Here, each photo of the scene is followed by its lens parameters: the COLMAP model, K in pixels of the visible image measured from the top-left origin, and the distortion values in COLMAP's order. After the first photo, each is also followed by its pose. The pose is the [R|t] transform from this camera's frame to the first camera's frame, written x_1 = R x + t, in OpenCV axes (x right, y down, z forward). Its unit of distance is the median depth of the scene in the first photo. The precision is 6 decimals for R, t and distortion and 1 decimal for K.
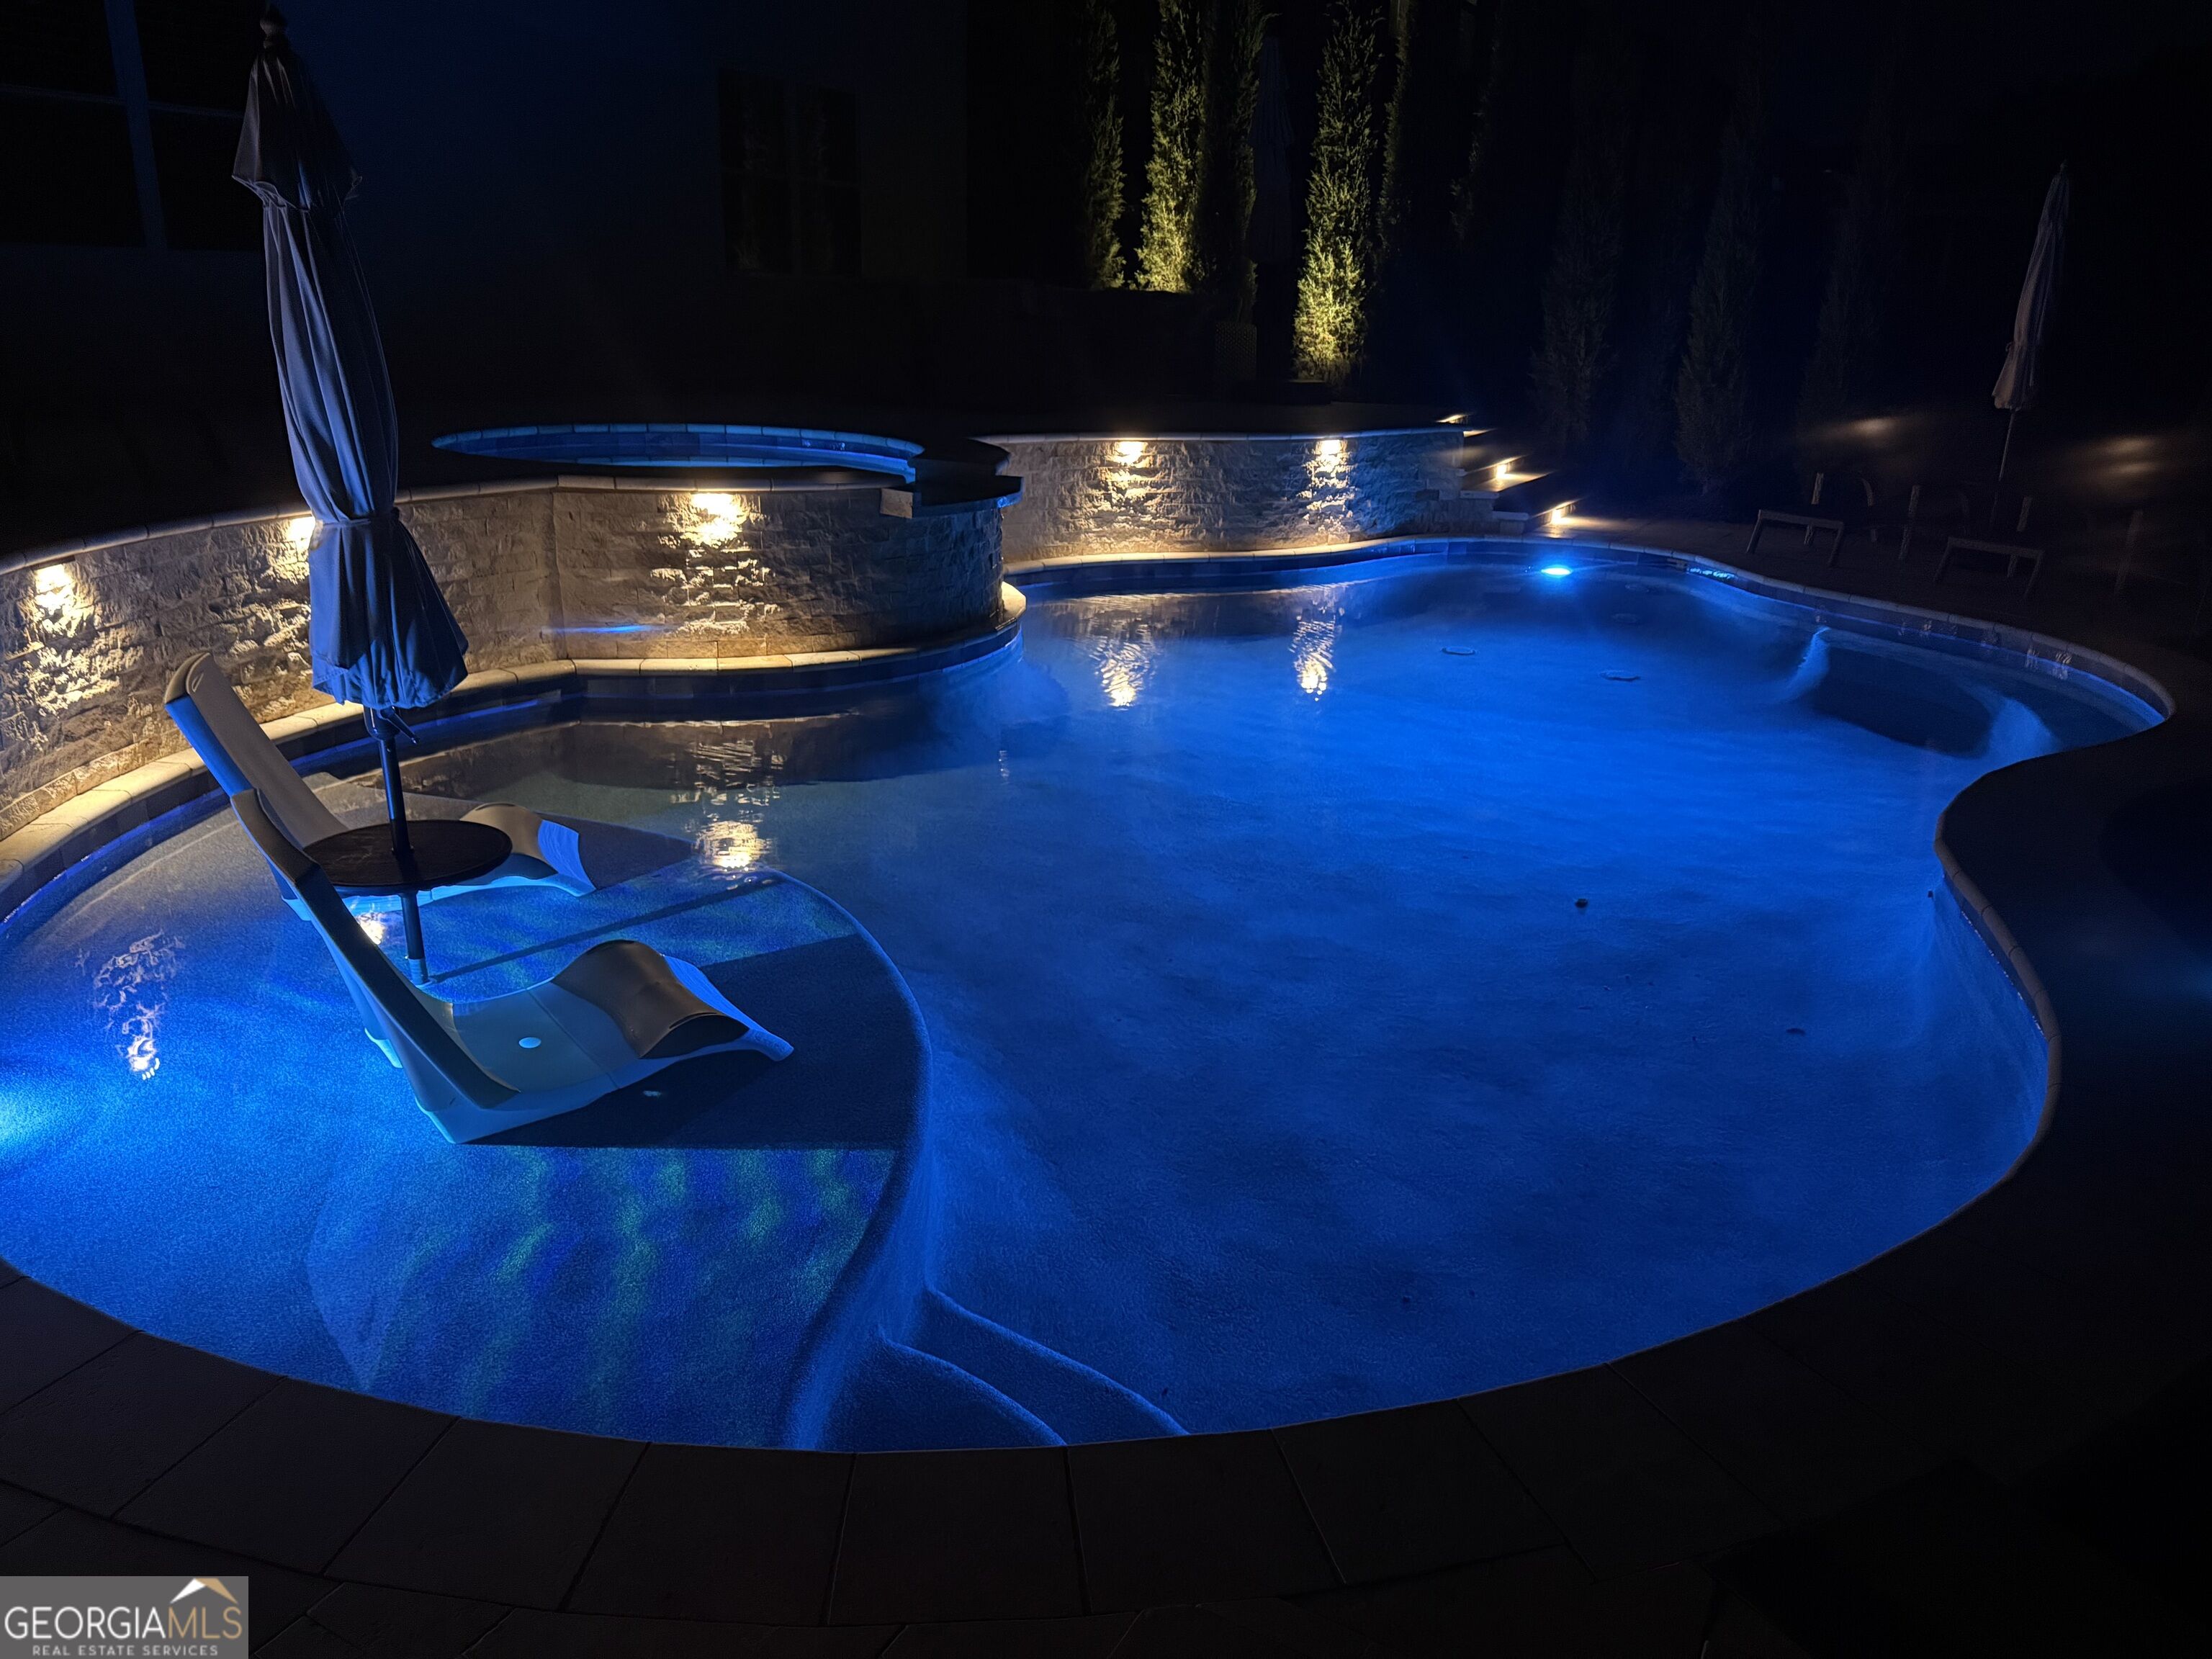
lens RADIAL K [[1554.5, 0, 1144.6], [0, 1554.5, 851.4], [0, 0, 1]] dist [0.048632, -0.061959]
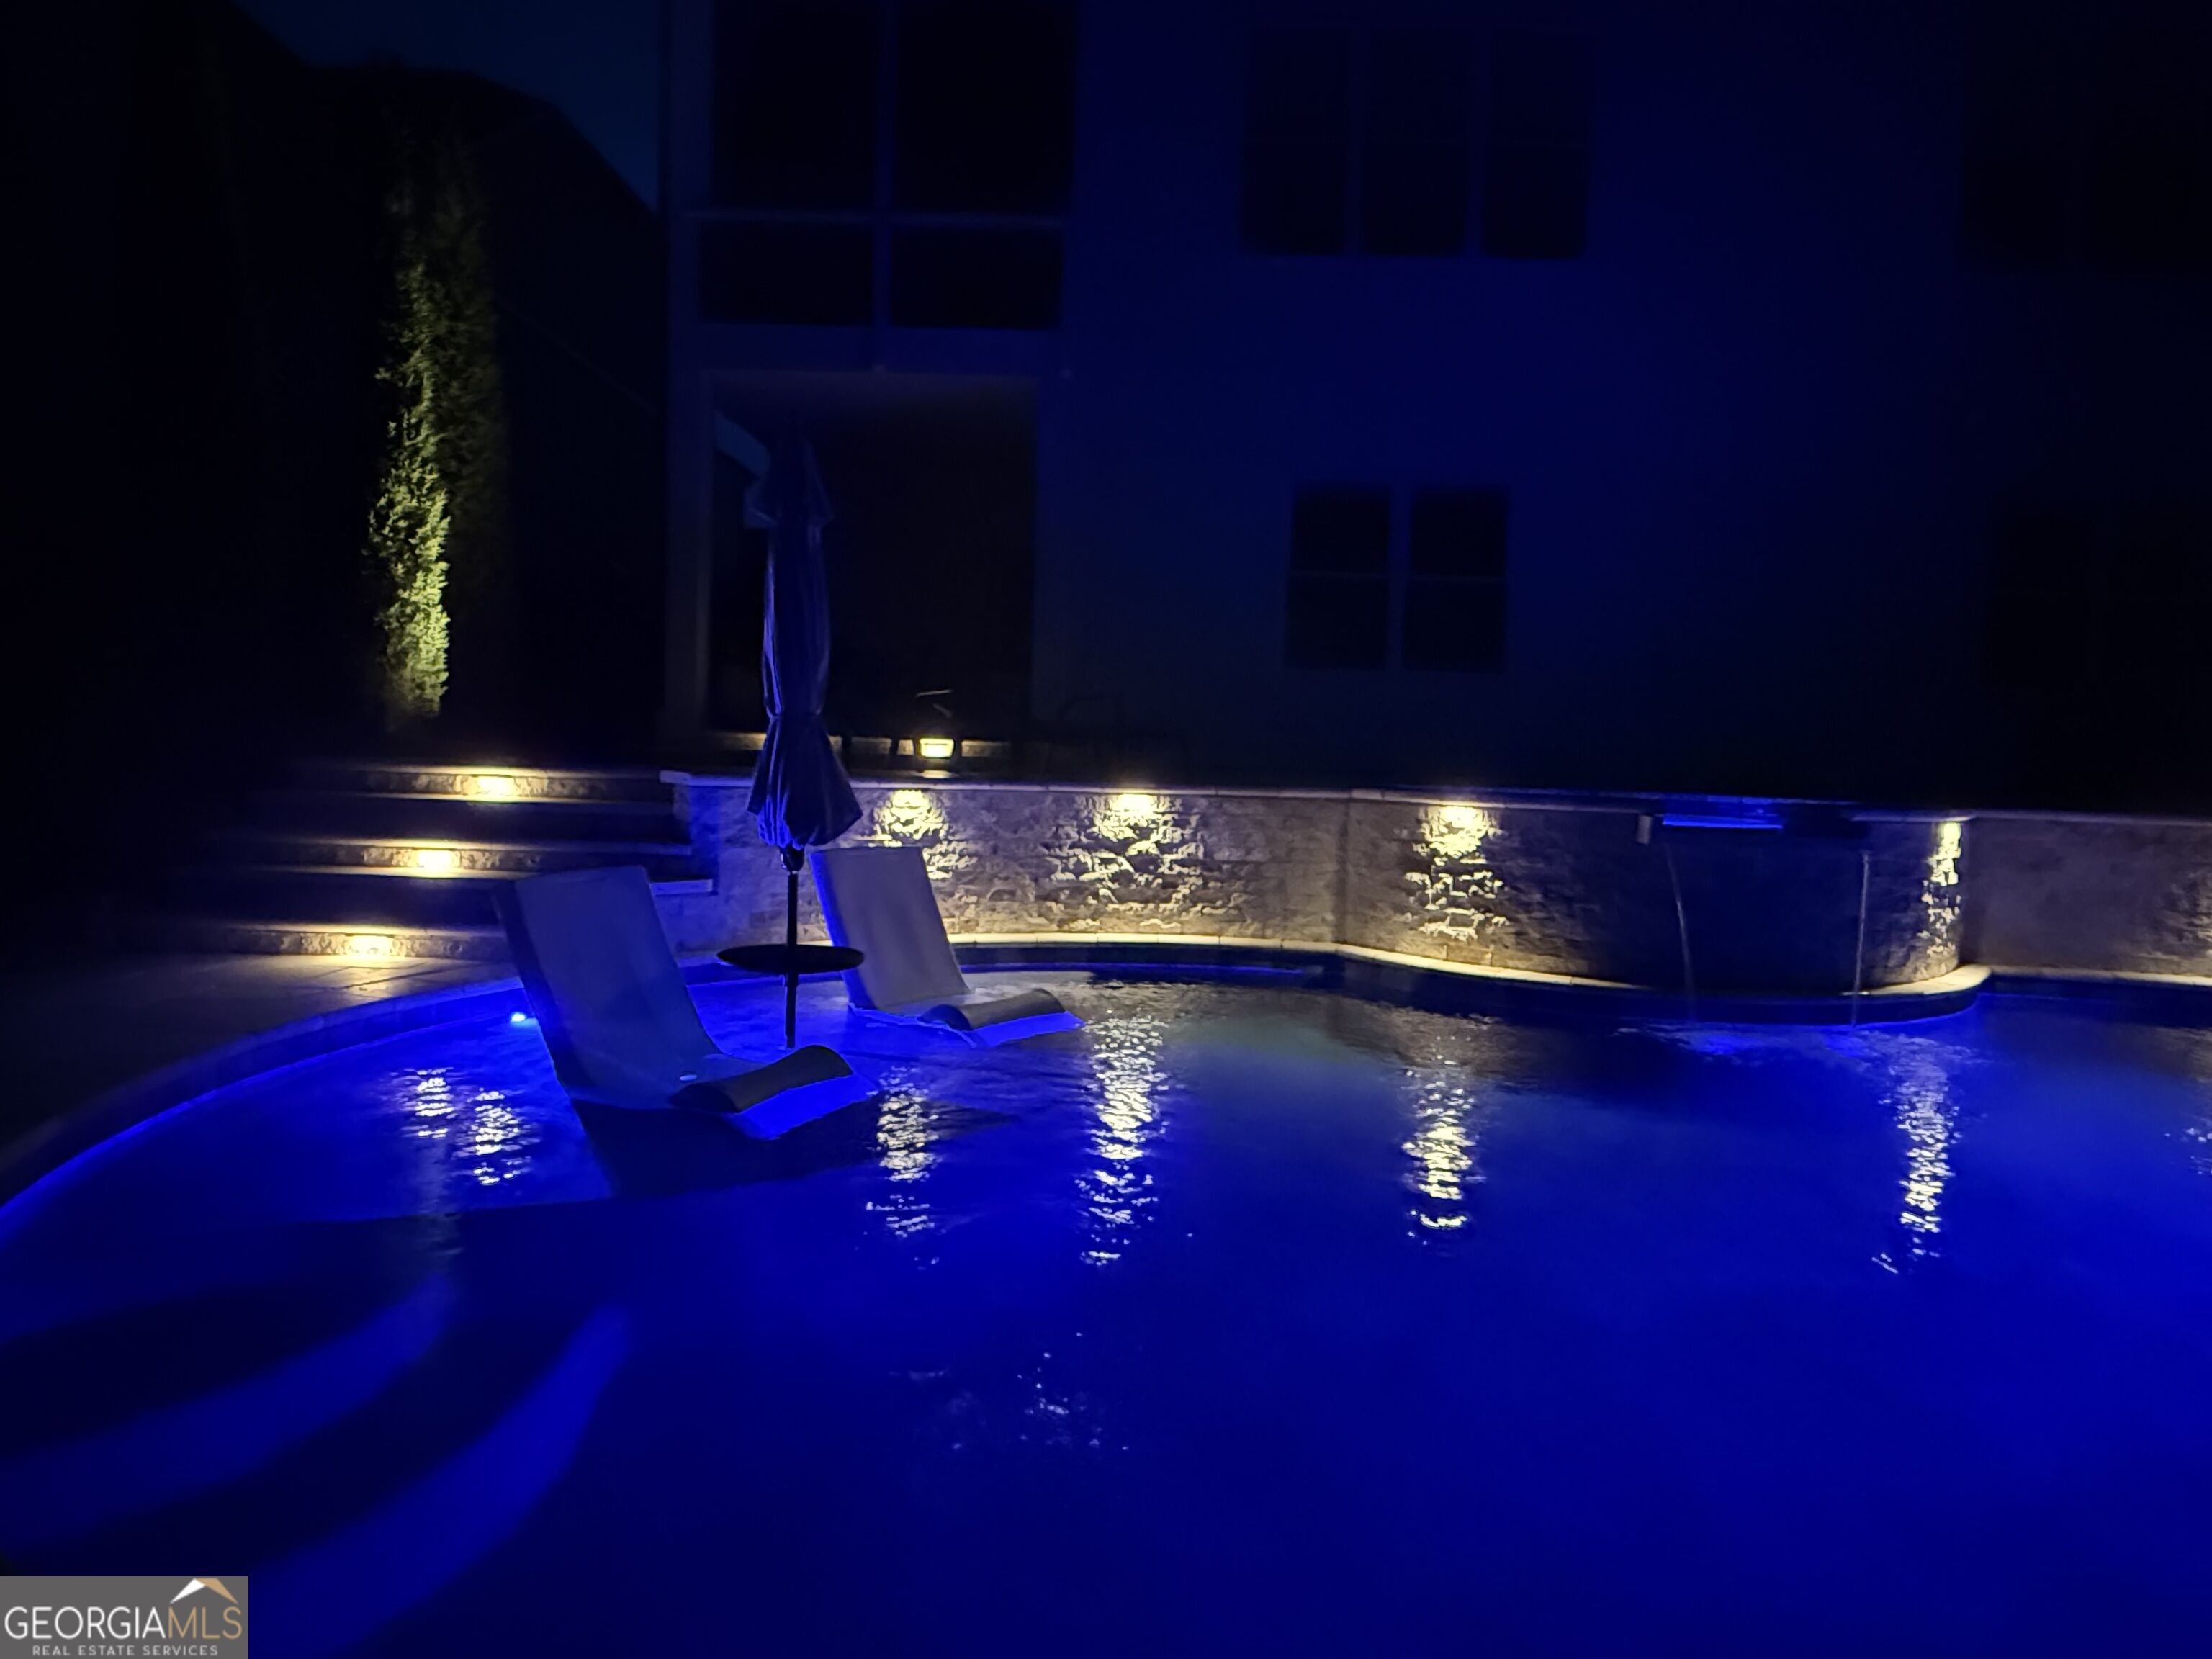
lens RADIAL K [[1304.3, 0, 1090.4], [0, 1304.3, 838.8], [0, 0, 1]] dist [0.019318, -0.000417]
pose [[0.449570, 0.036087, -0.892516, 0.492057], [-0.310268, 0.943279, -0.118146, -0.029528], [0.837628, 0.330034, 0.435266, 0.487241]]
